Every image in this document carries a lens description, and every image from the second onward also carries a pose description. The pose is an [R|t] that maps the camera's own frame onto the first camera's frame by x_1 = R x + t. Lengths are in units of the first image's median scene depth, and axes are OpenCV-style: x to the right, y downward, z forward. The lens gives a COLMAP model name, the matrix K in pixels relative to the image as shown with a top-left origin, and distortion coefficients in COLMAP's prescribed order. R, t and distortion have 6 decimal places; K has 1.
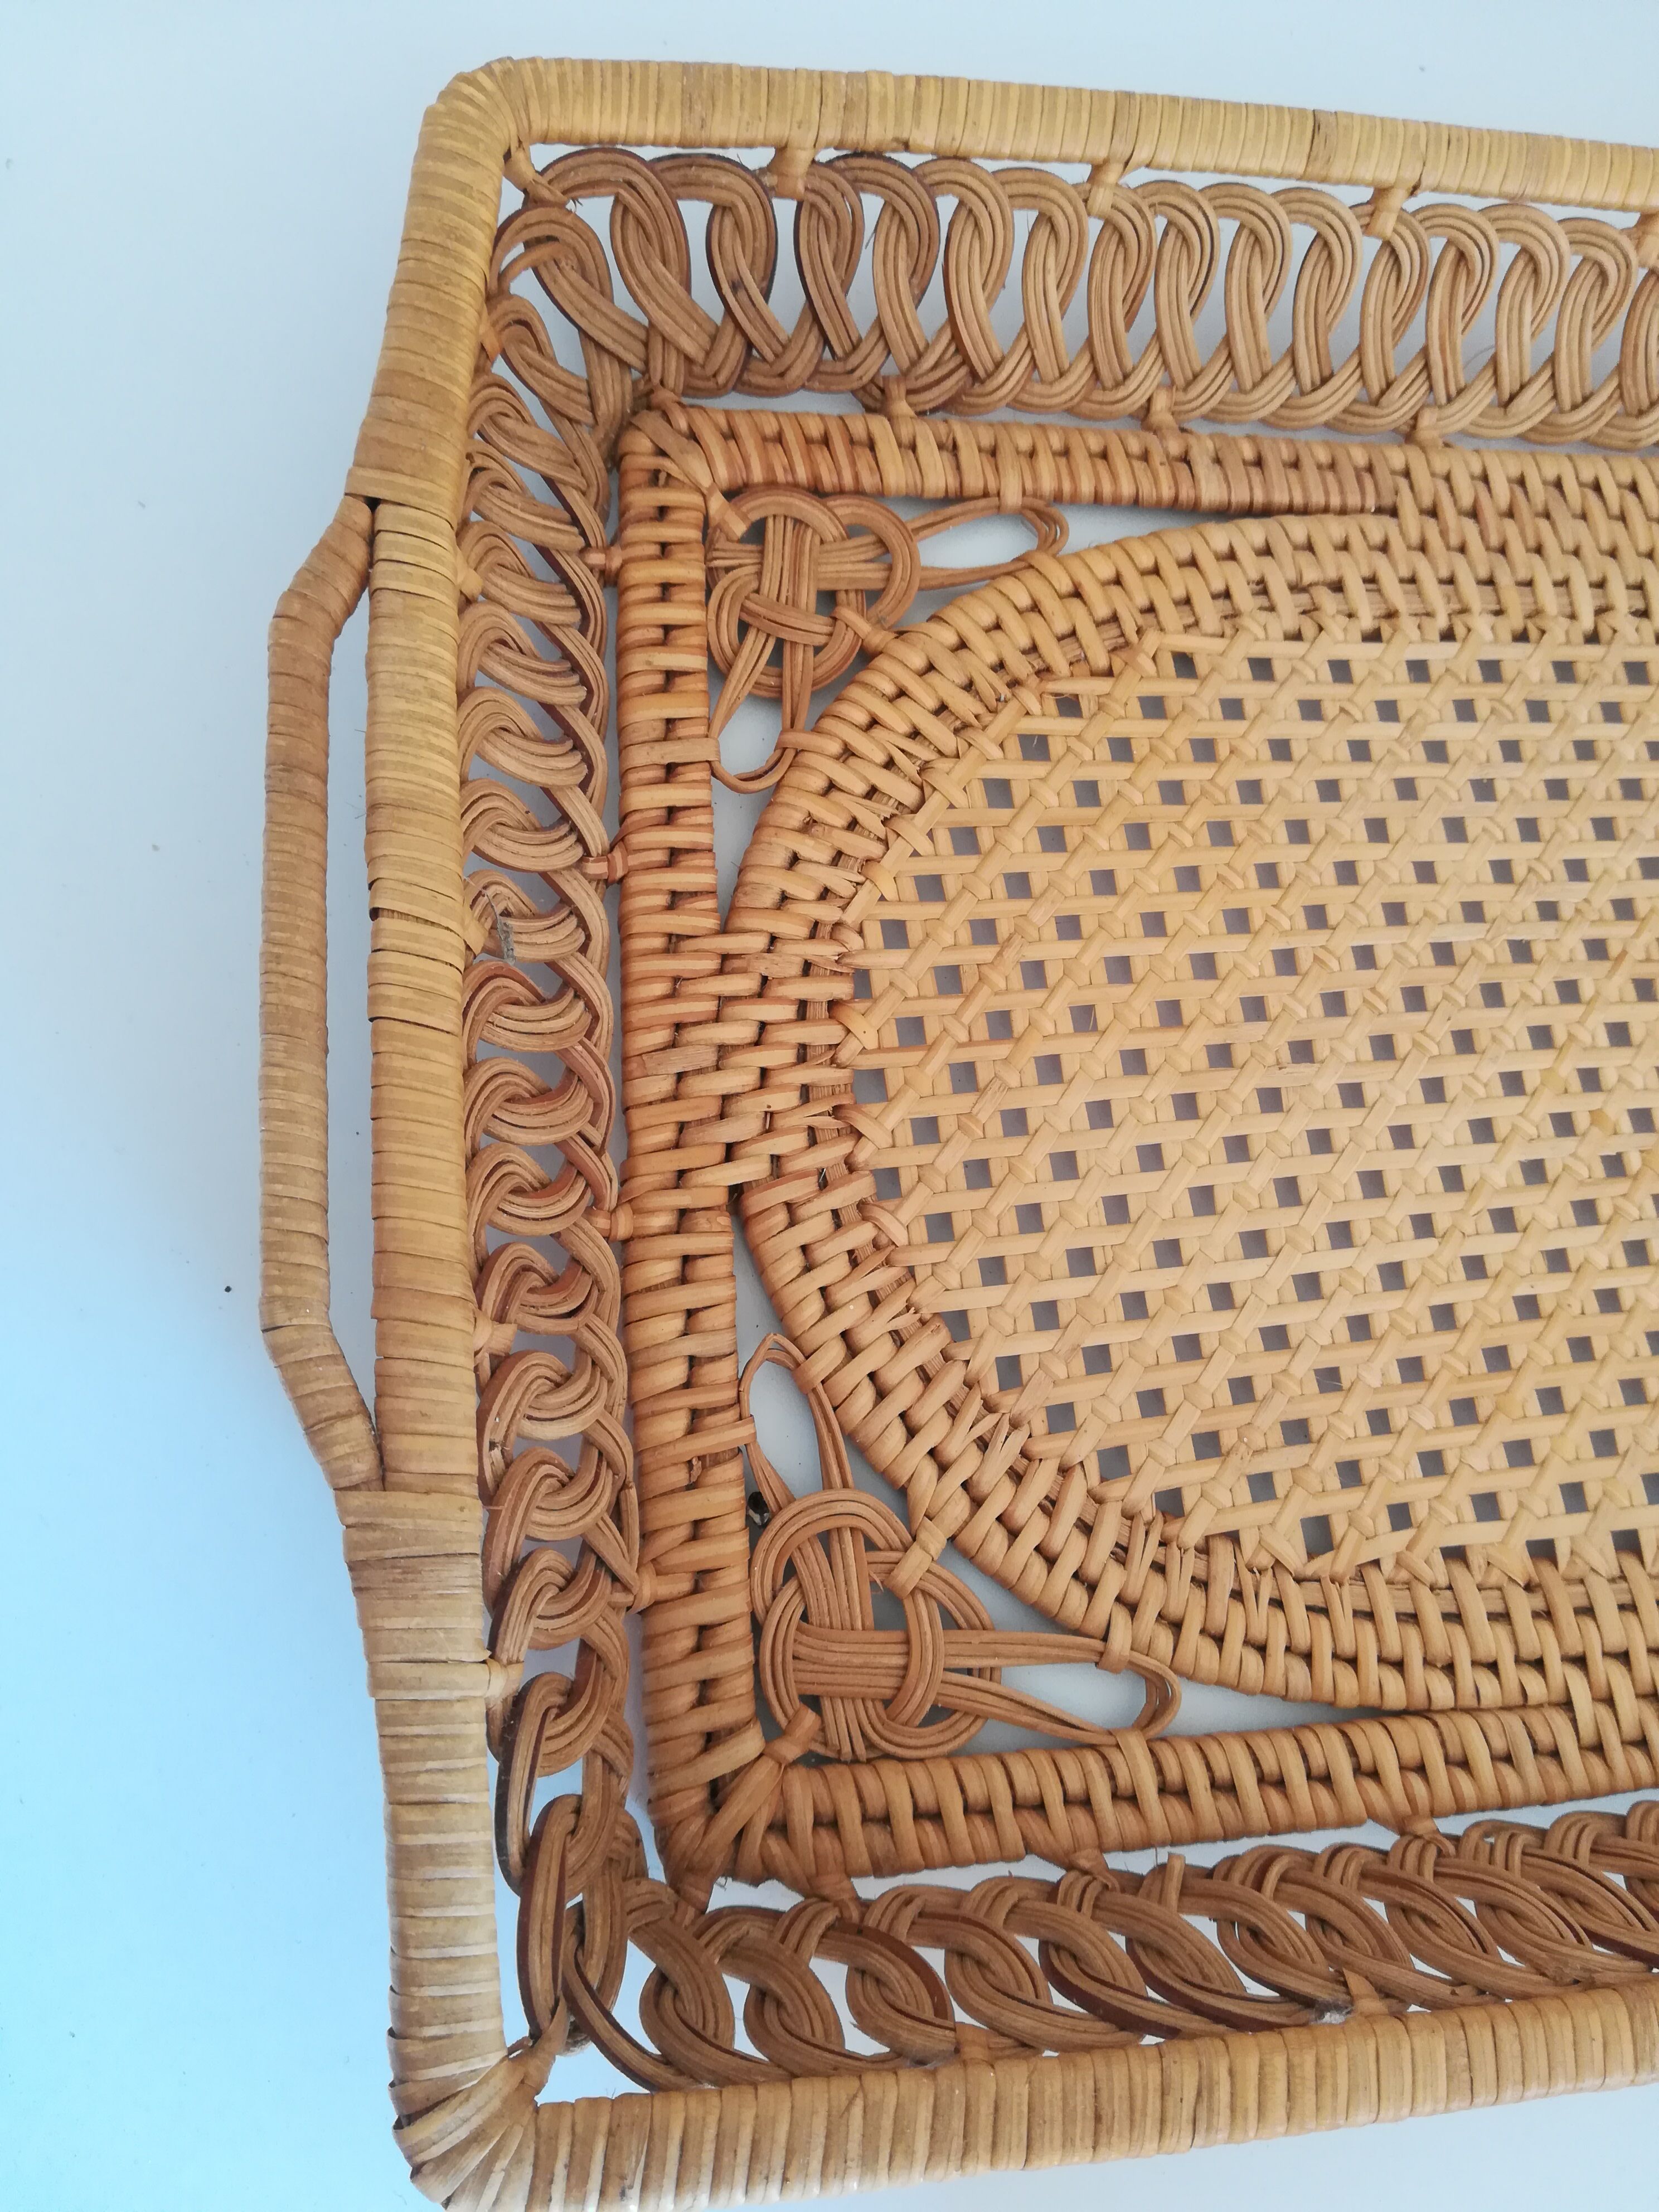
lens RADIAL K [[1973.2, 0, 882.5], [0, 1973.2, 922.5], [0, 0, 1]] dist [0.059464, -0.237582]
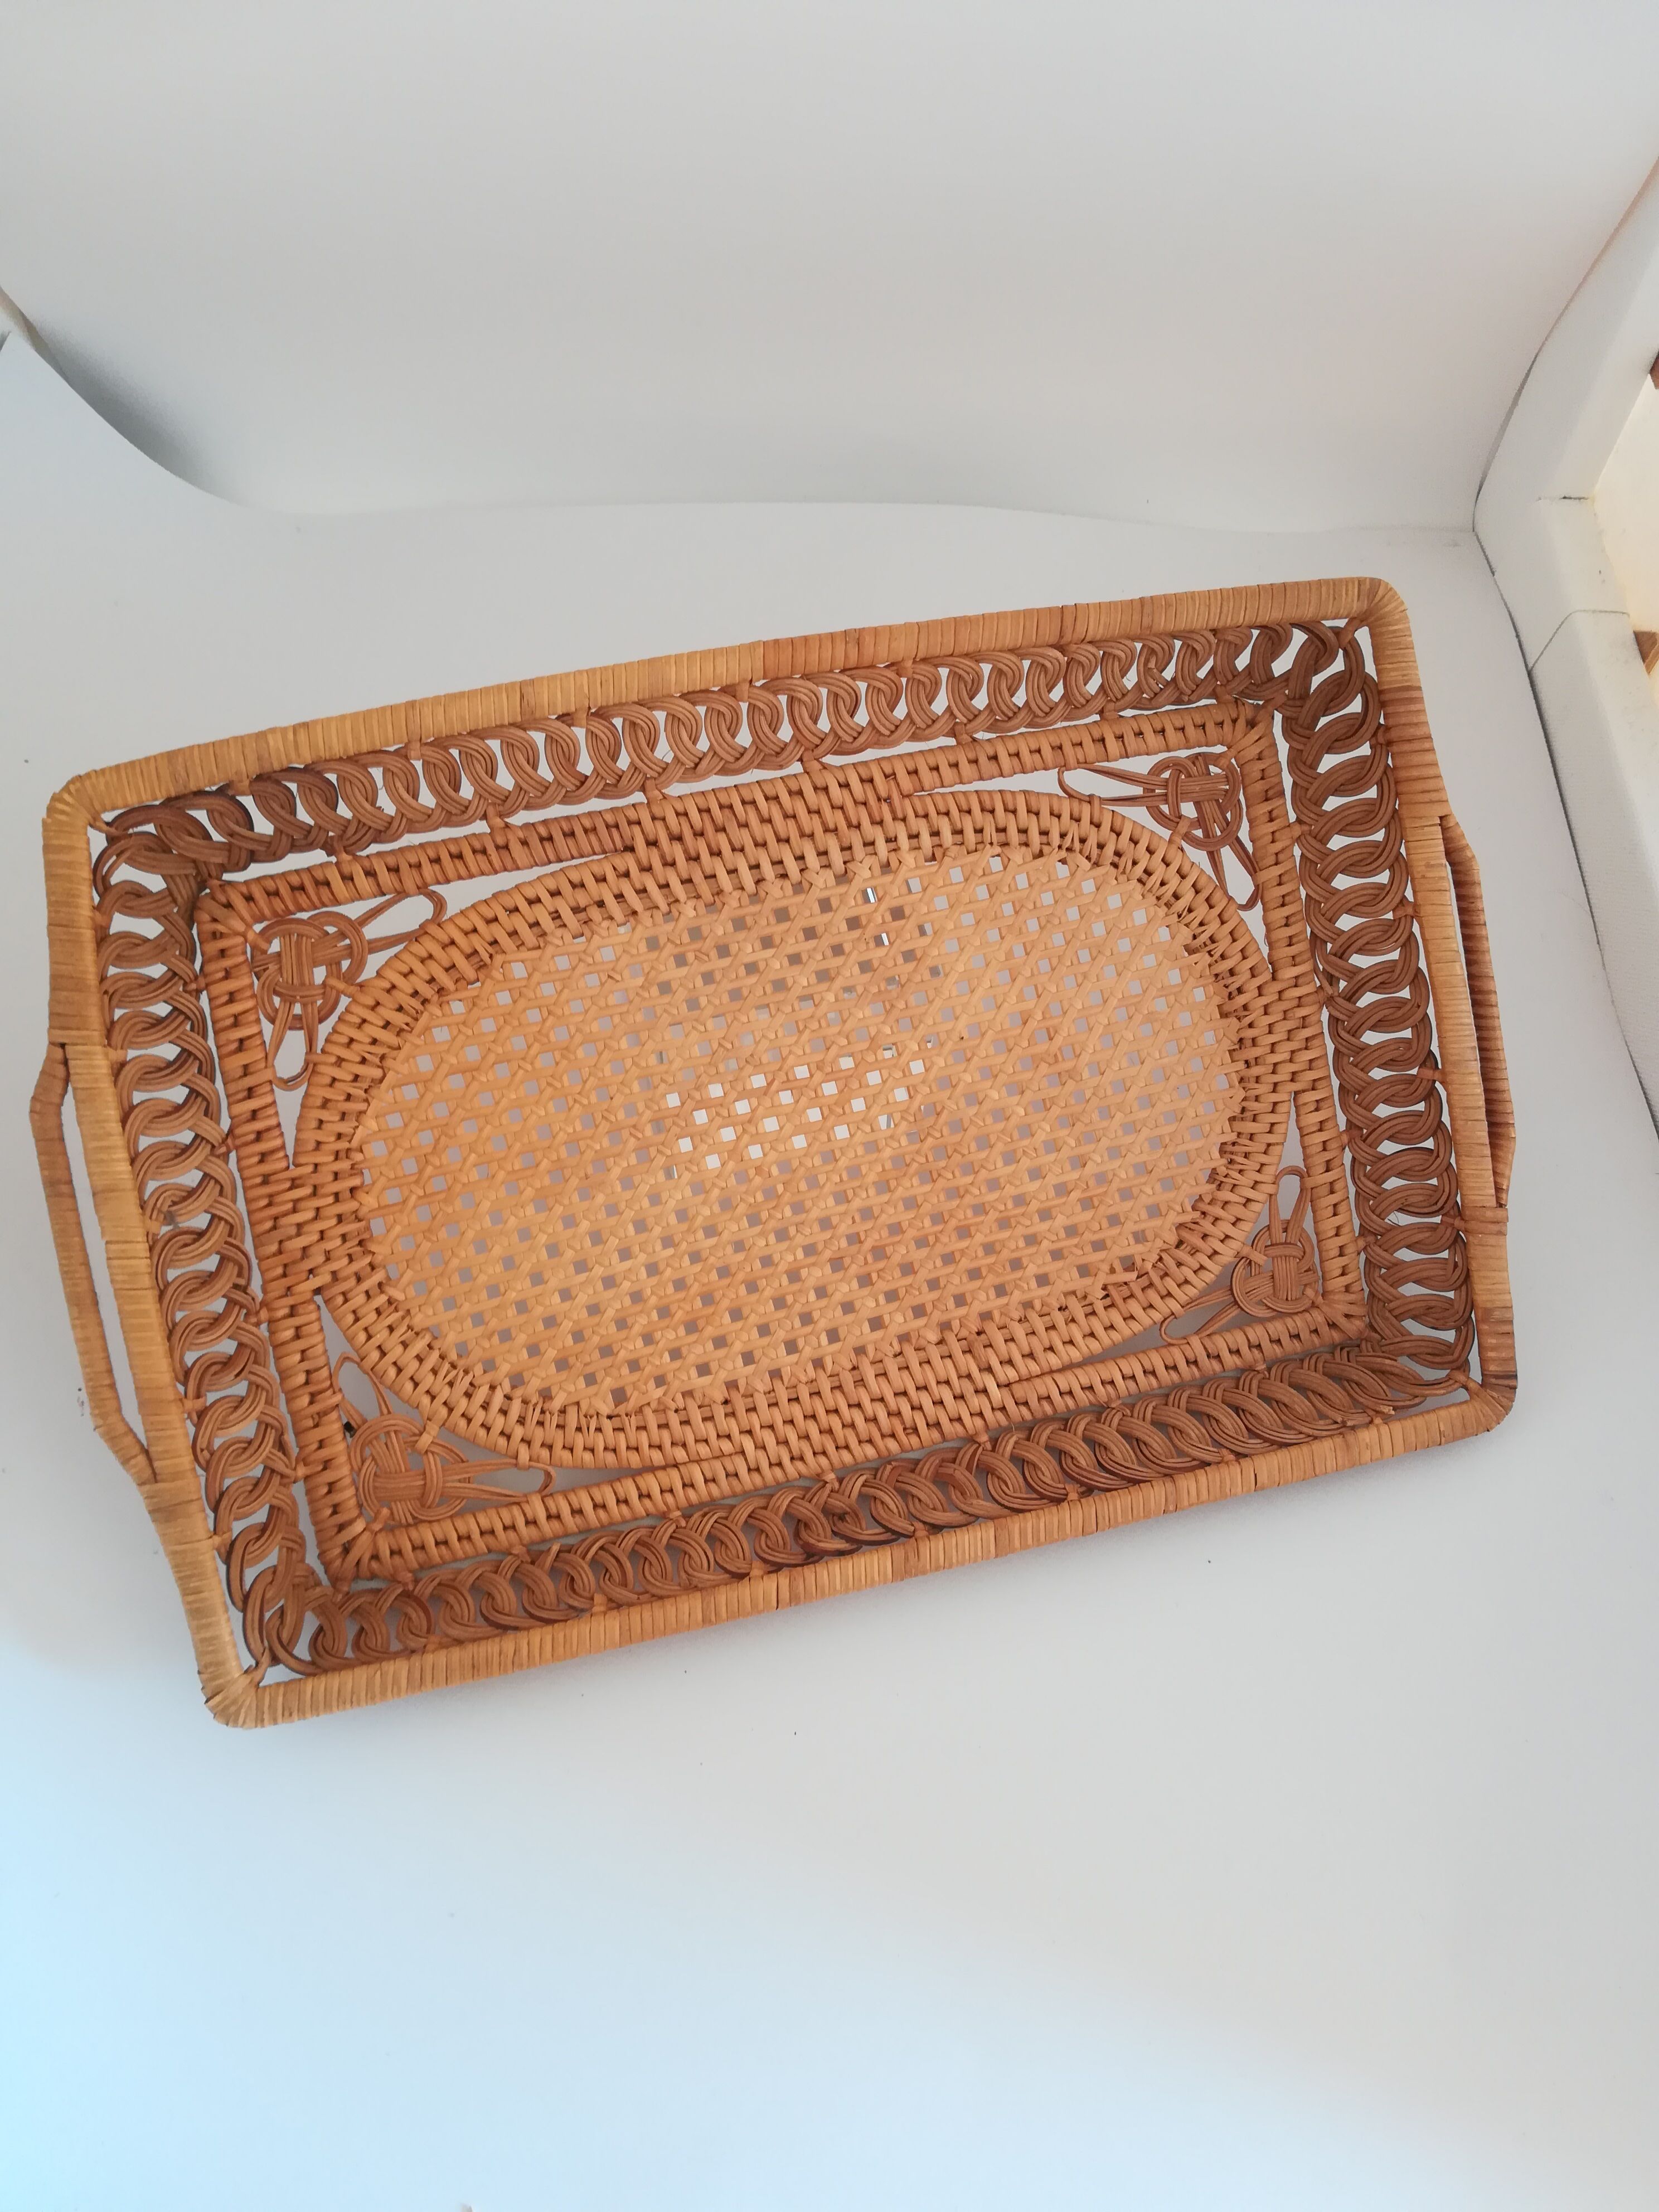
lens RADIAL K [[1844.5, 0, 829.5], [0, 1844.5, 1106.0], [0, 0, 1]] dist [0.001224, -0.105423]
pose [[0.990925, -0.130705, -0.031365, 0.567583], [0.133941, 0.940591, 0.312008, -0.603958], [-0.011280, -0.313377, 0.949562, -0.844021]]
